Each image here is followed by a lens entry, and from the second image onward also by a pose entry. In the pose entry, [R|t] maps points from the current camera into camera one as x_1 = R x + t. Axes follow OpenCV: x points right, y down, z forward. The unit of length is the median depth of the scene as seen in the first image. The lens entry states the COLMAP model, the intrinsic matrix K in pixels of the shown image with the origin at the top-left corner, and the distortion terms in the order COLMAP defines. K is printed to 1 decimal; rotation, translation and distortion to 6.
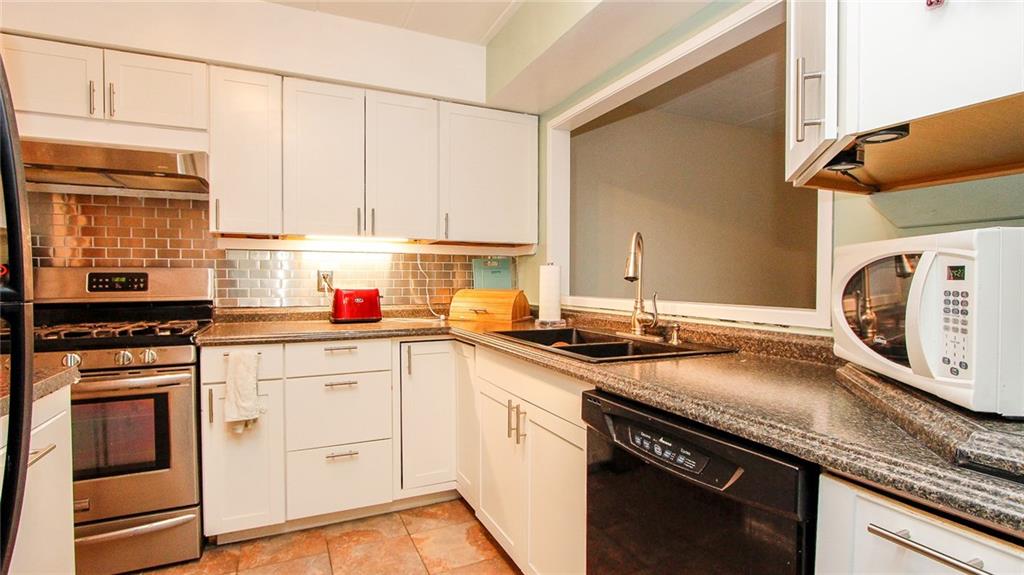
lens RADIAL K [[489.3, 0, 513.6], [0, 489.3, 291.2], [0, 0, 1]] dist [-0.011786, -0.000339]
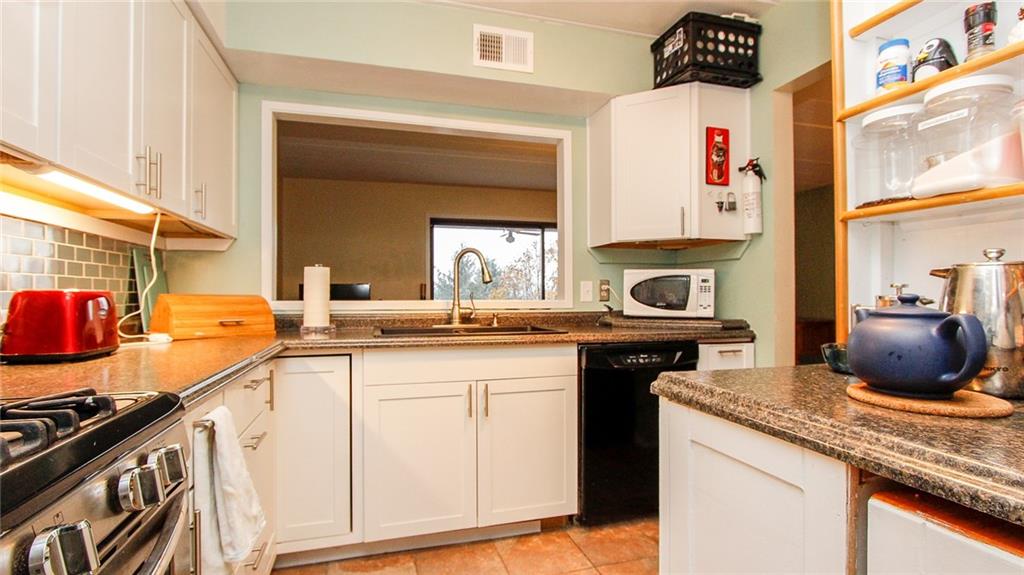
lens RADIAL K [[489.3, 0, 513.6], [0, 489.3, 291.2], [0, 0, 1]] dist [-0.011786, -0.000339]
pose [[0.159232, 0.003705, 0.987234, -1.130932], [0.023053, 0.999706, -0.007470, 0.012337], [-0.986972, 0.023948, 0.159100, 0.706646]]
